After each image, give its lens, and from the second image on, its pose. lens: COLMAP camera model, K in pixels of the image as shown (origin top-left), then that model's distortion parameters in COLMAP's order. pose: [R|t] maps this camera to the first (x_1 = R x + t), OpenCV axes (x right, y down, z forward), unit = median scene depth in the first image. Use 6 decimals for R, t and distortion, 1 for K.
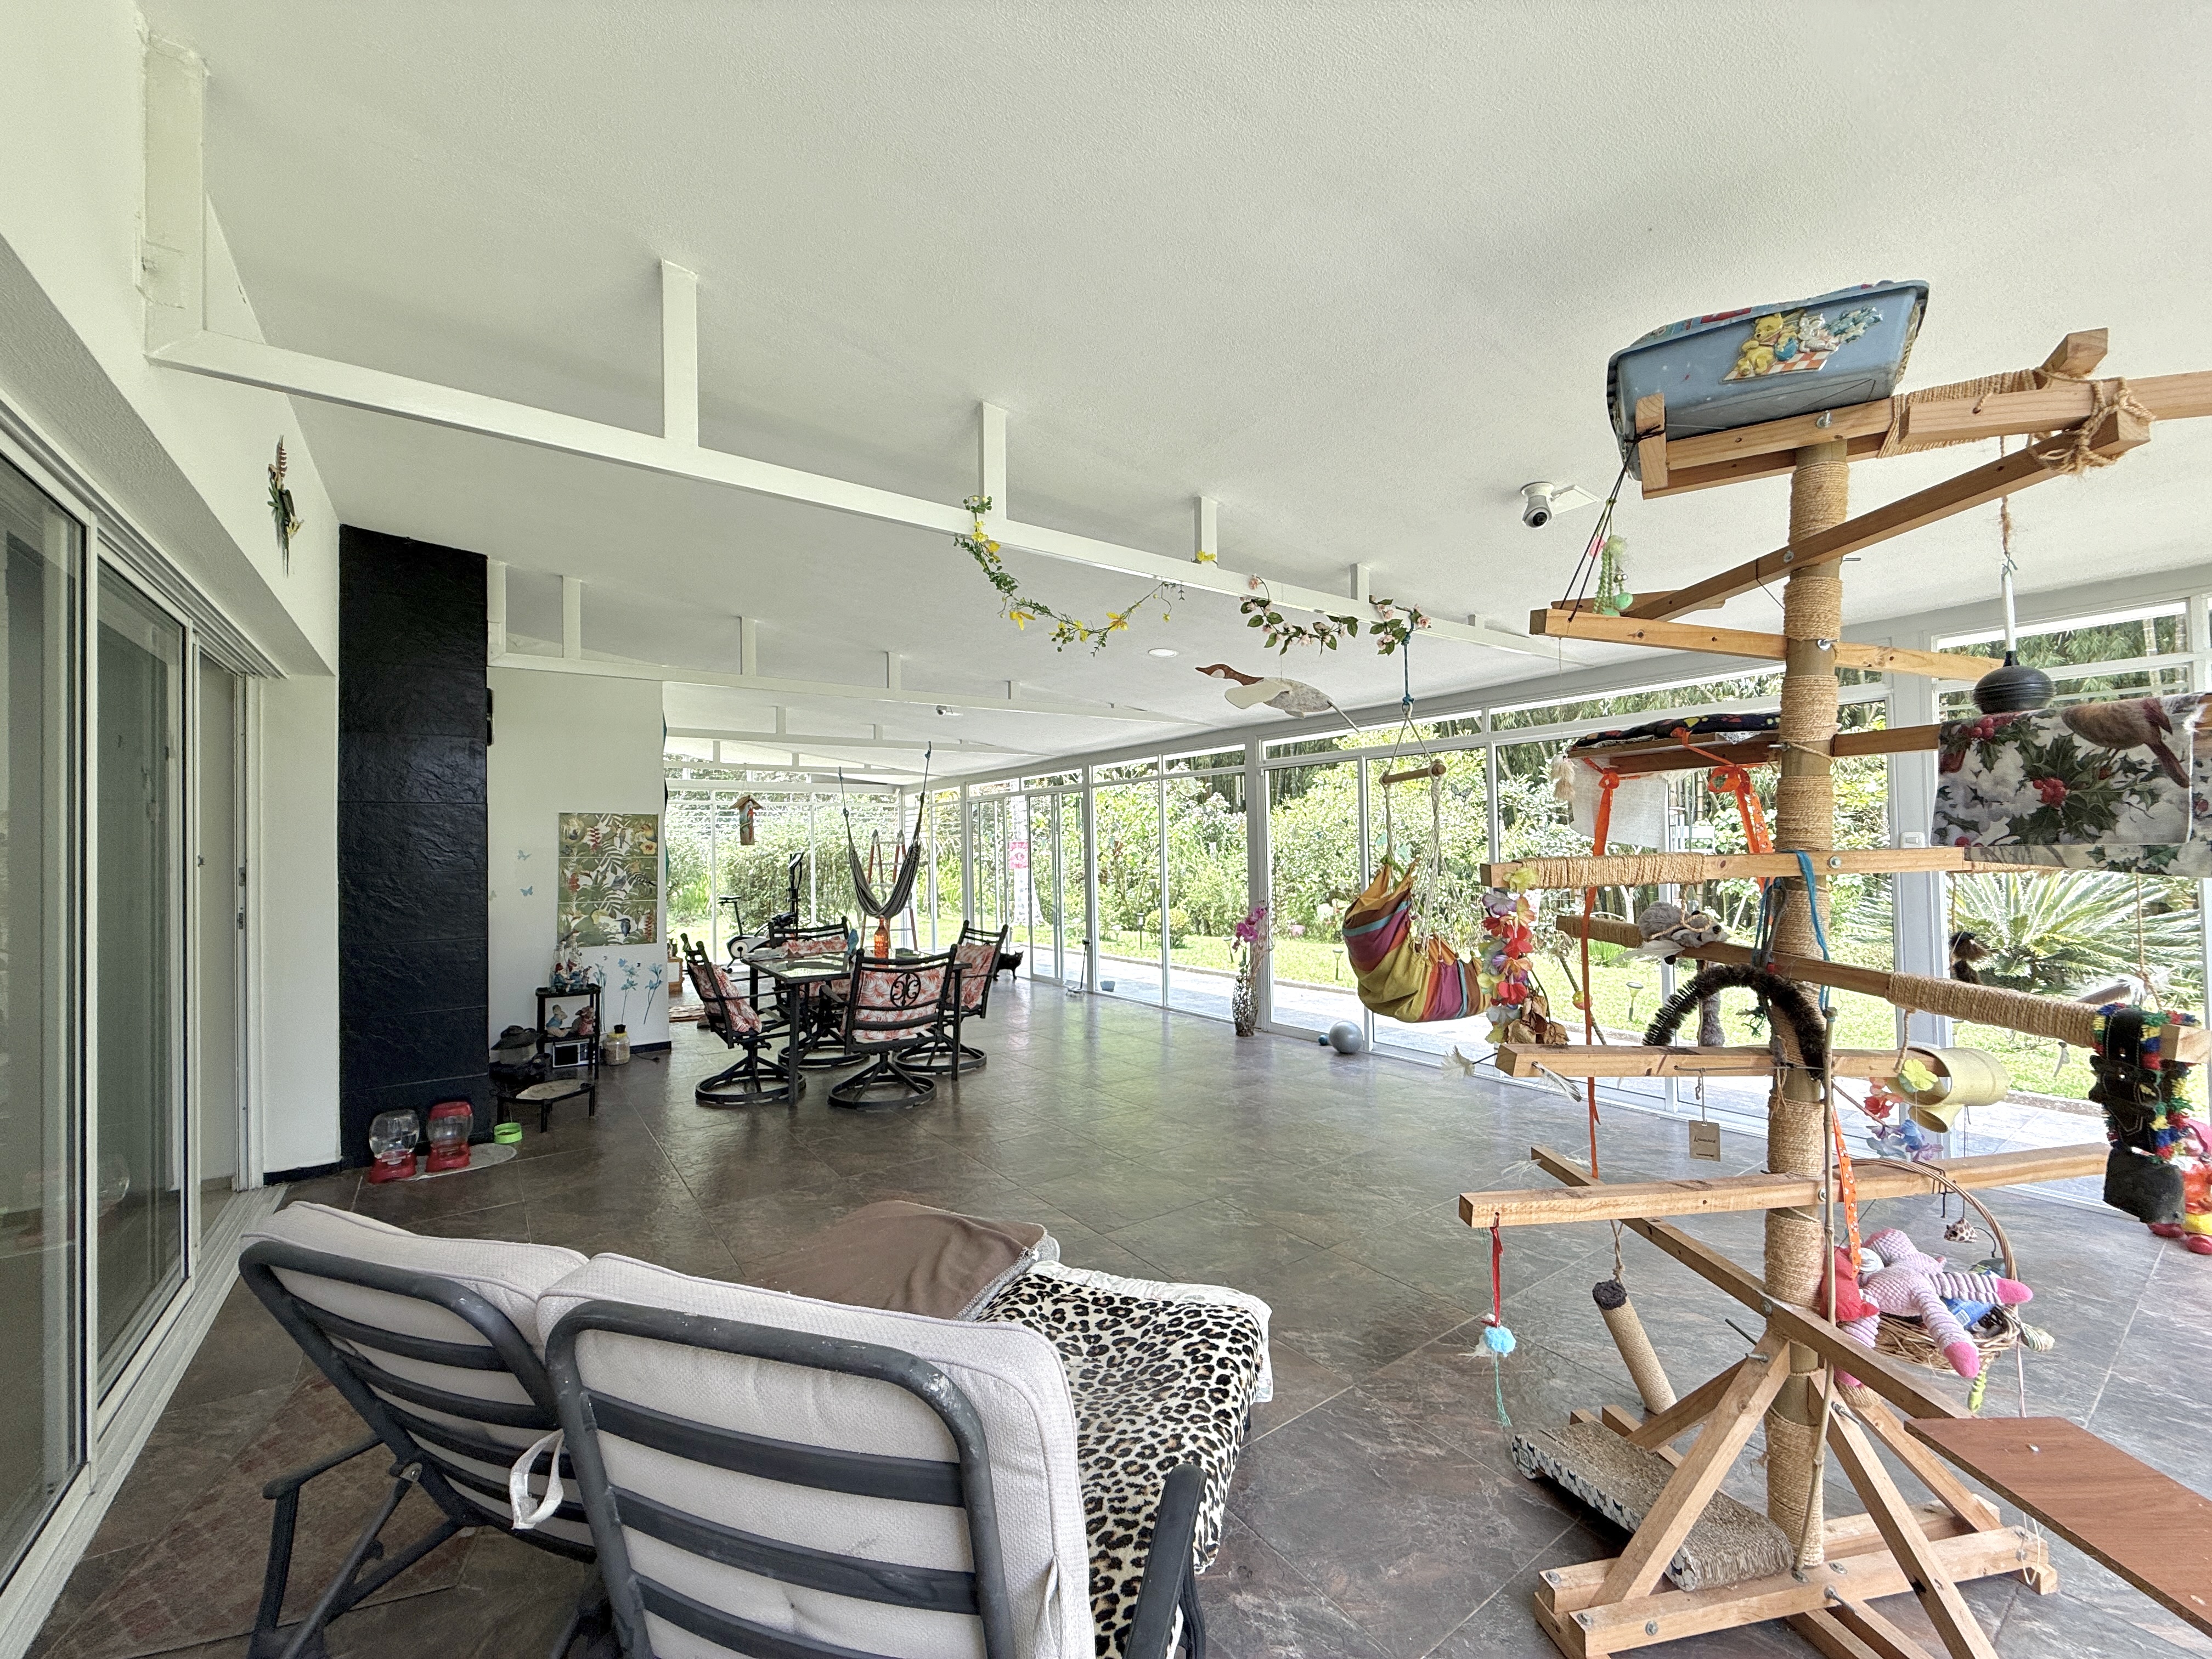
lens RADIAL K [[883.7, 0, 1101.7], [0, 883.7, 830.0], [0, 0, 1]] dist [-0.000090, 0.000445]
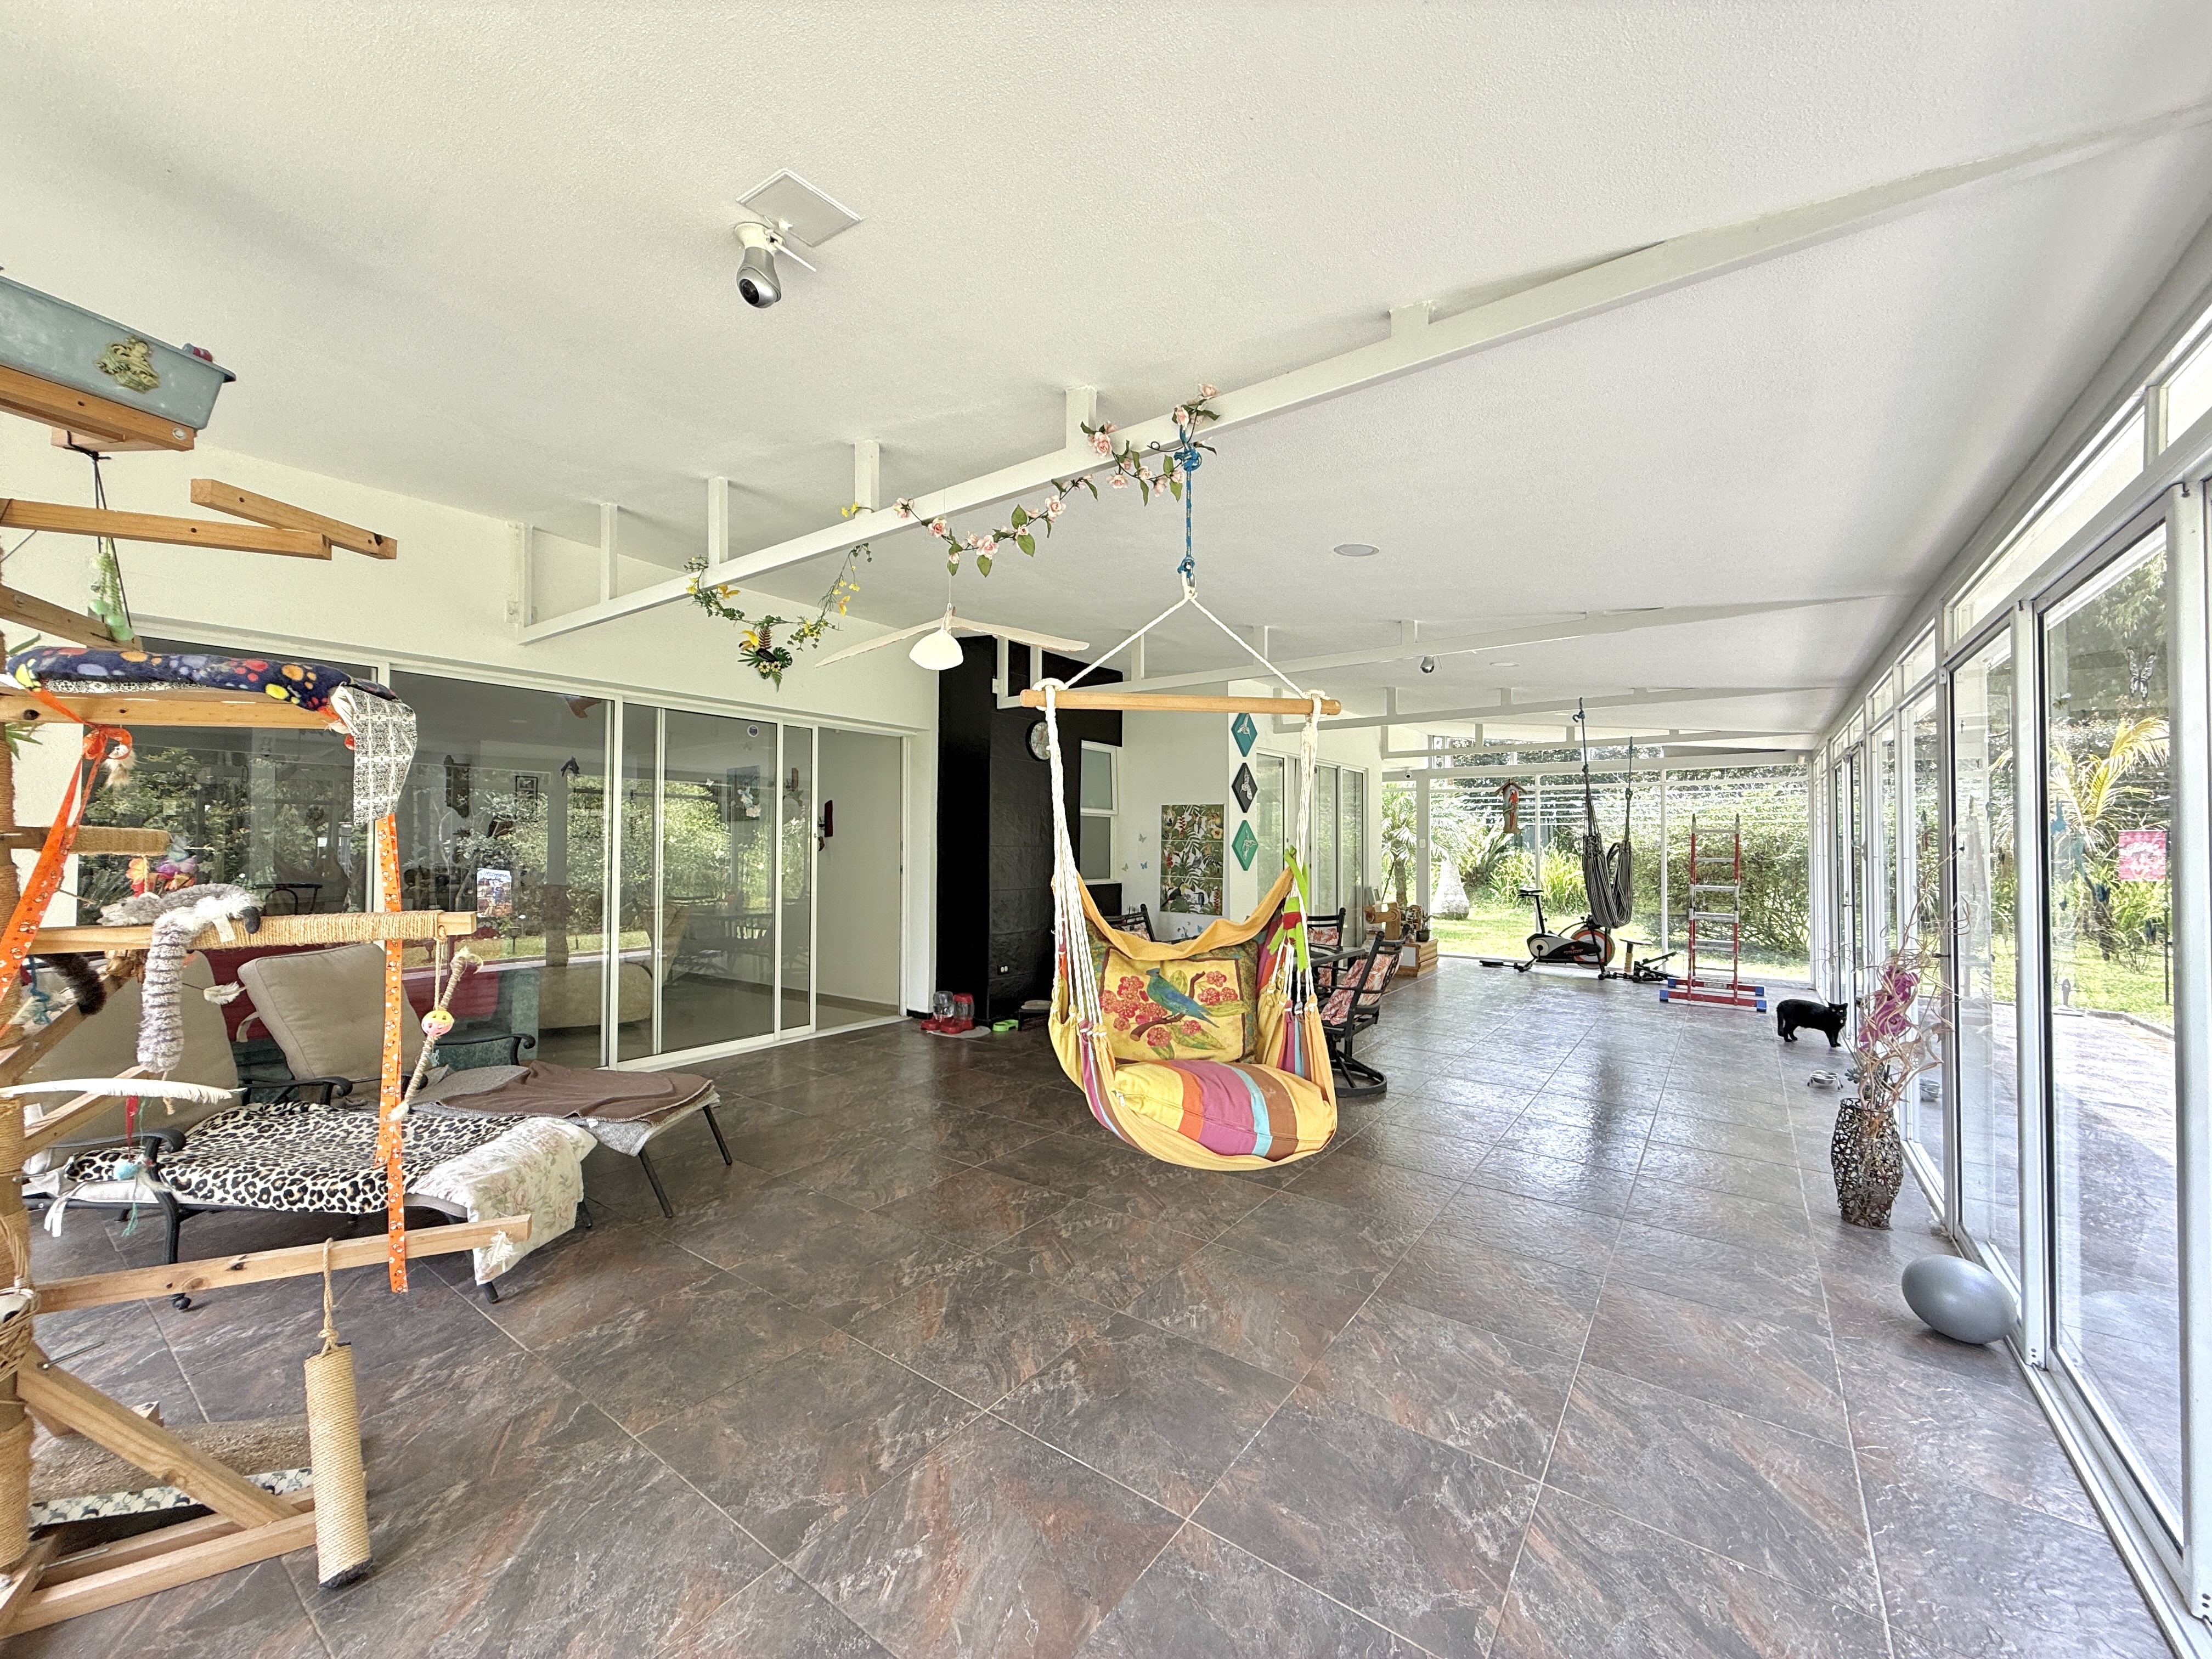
lens RADIAL K [[883.7, 0, 1097.1], [0, 883.7, 835.8], [0, 0, 1]] dist [-0.000090, 0.000445]
pose [[0.308555, 0.007709, -0.951175, 0.559723], [0.008902, 0.999900, 0.010991, 0.009477], [0.951165, -0.011859, 0.308455, 0.505003]]
